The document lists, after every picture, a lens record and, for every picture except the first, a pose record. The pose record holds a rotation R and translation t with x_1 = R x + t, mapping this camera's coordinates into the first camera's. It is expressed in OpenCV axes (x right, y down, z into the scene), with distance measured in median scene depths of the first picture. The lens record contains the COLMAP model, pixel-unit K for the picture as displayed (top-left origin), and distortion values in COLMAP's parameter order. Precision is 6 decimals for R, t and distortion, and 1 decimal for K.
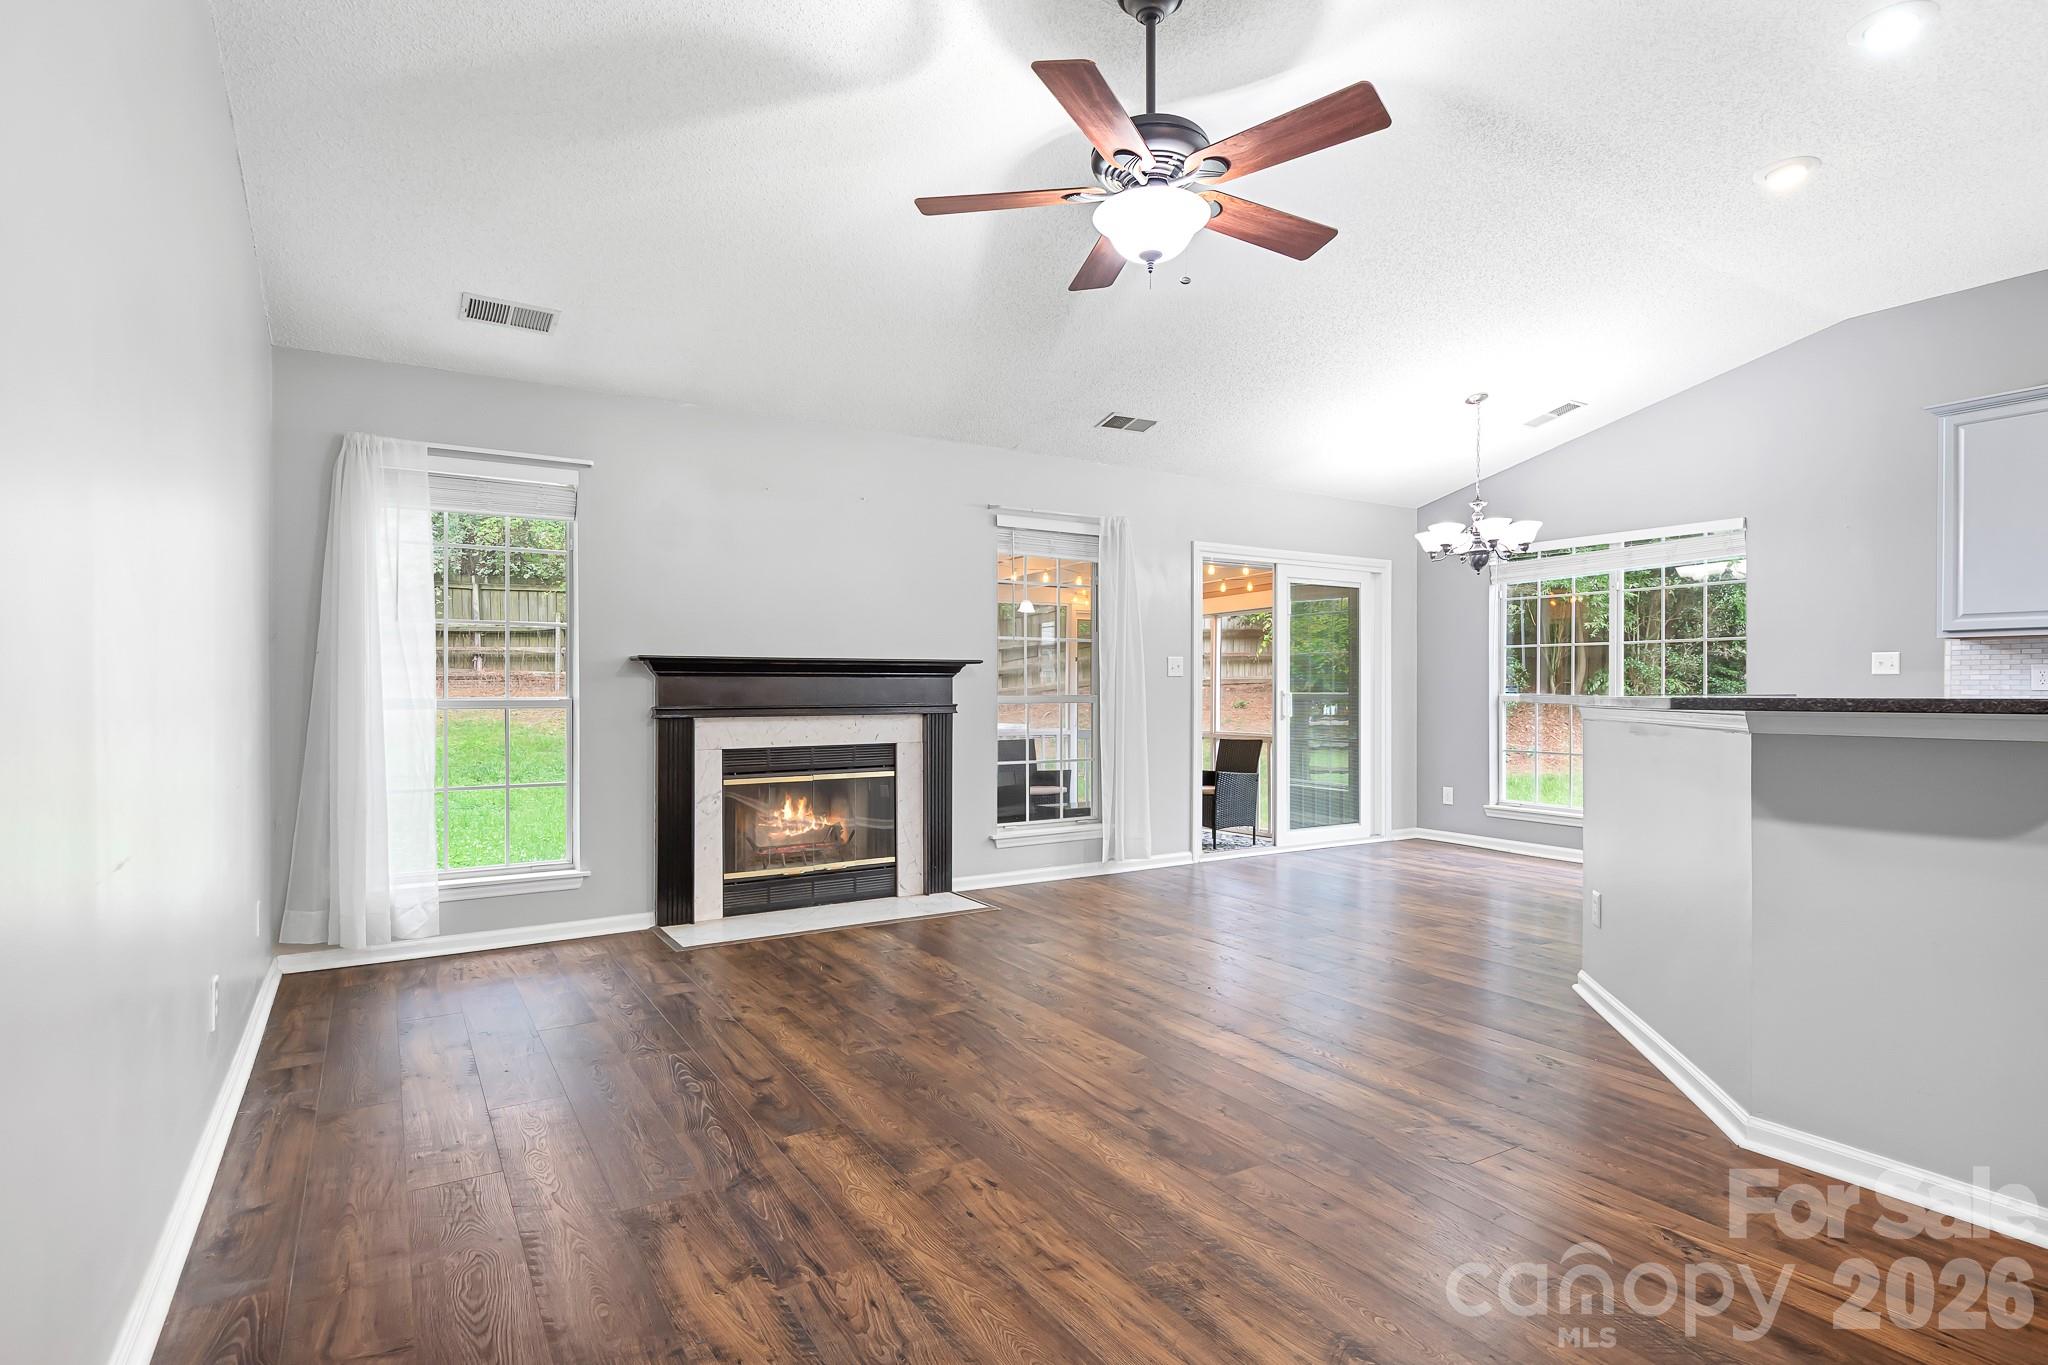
lens RADIAL K [[1034.9, 0, 1014.2], [0, 1034.9, 695.6], [0, 0, 1]] dist [0.002093, 0.000222]
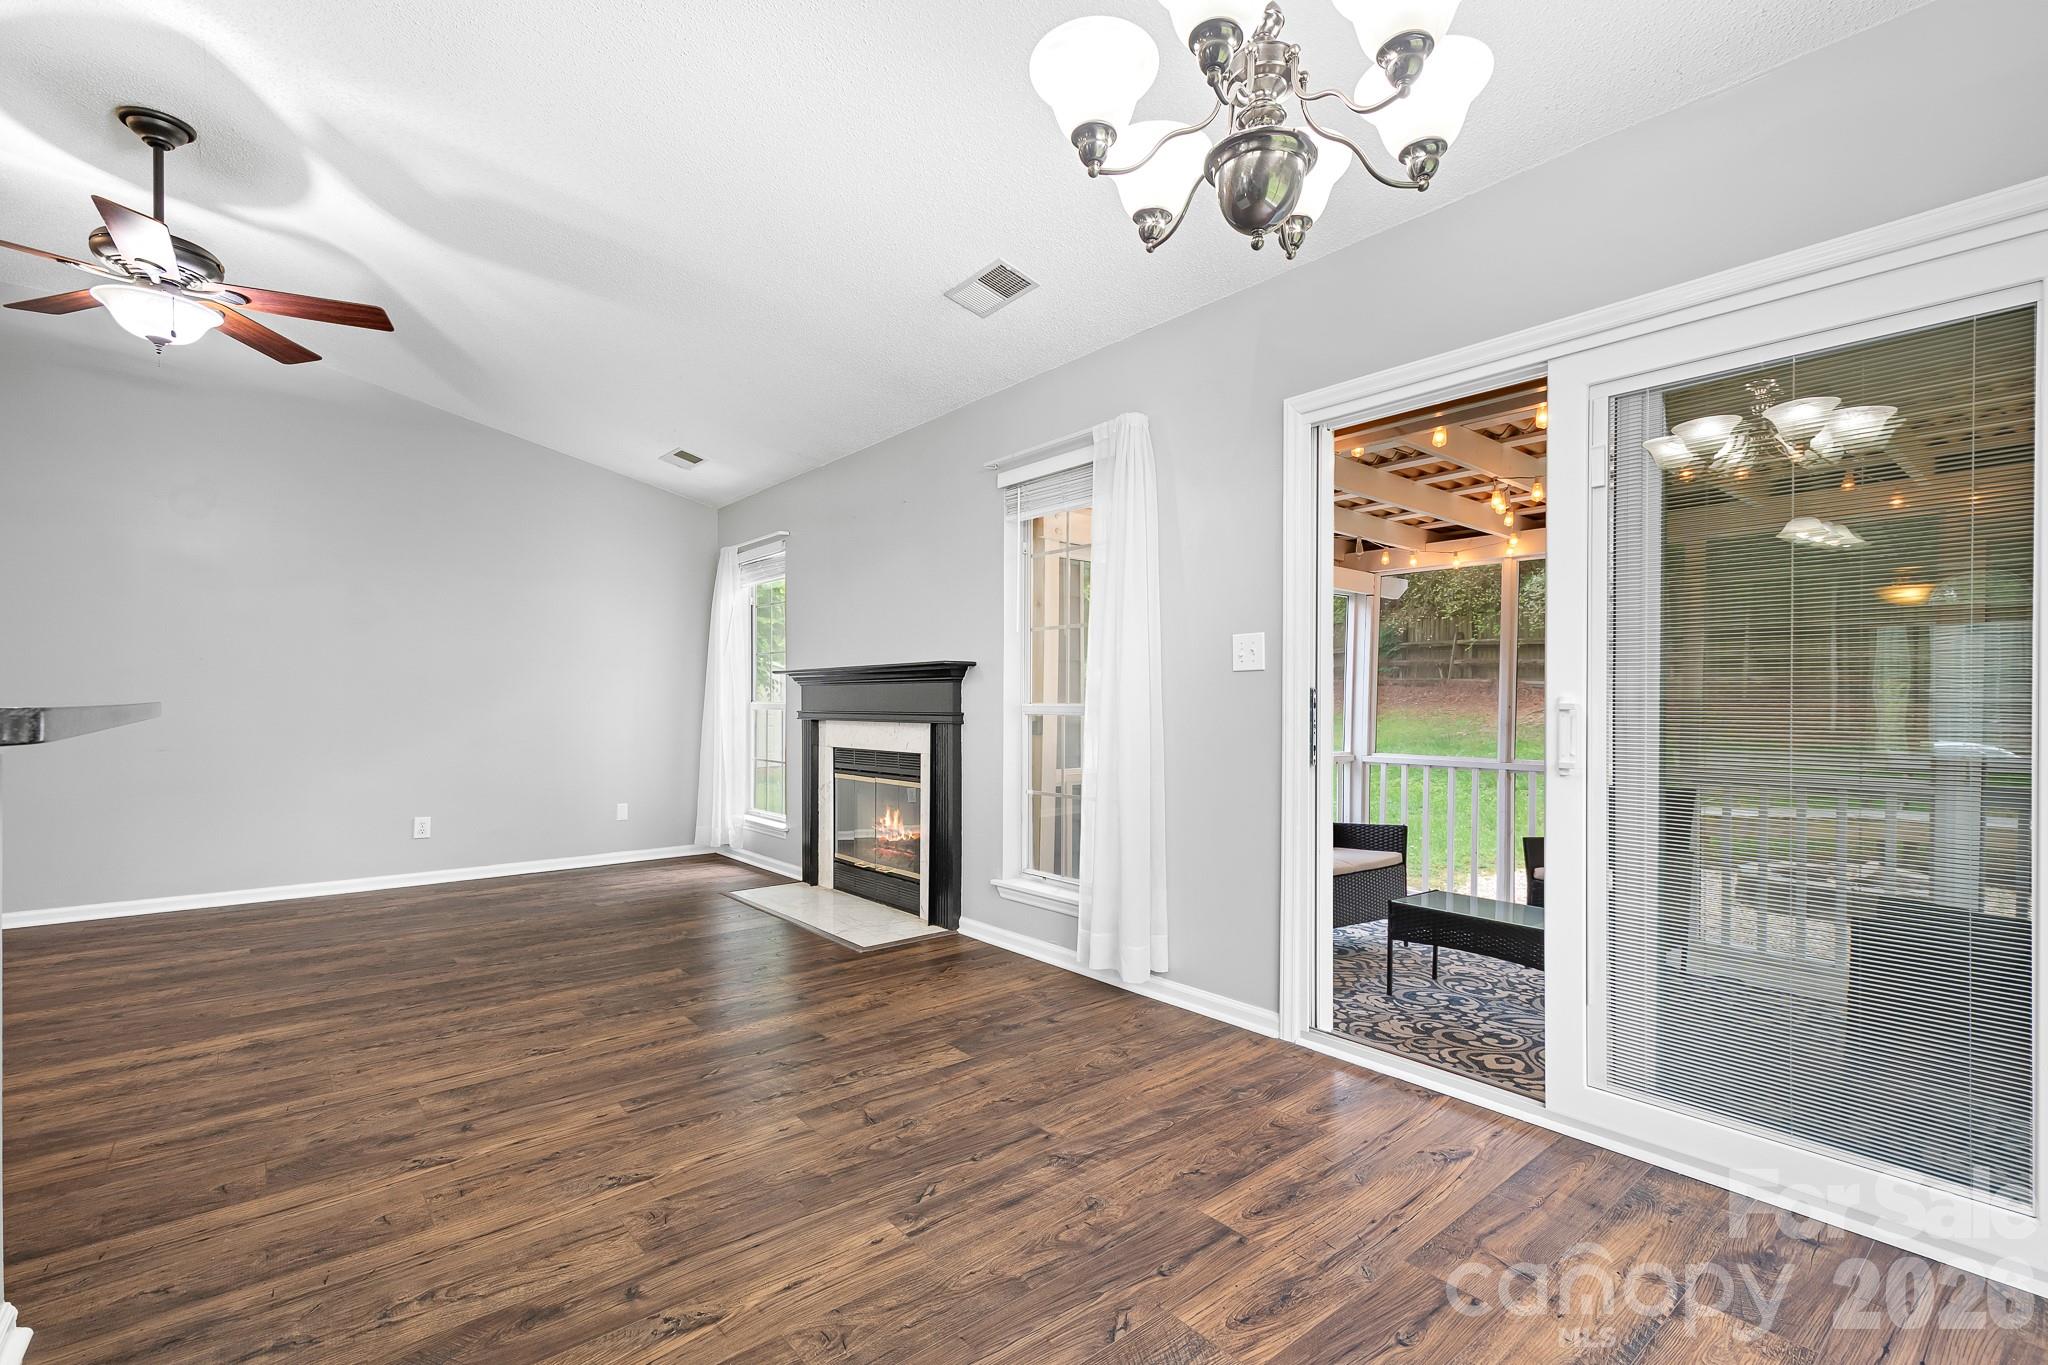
lens RADIAL K [[908.4, 0, 1026.7], [0, 908.4, 716.1], [0, 0, 1]] dist [0.021734, -0.010679]
pose [[0.145910, 0.018300, -0.989129, 0.774646], [-0.009635, 0.999808, 0.017077, -0.003689], [0.989251, 0.007039, 0.146058, 1.064856]]
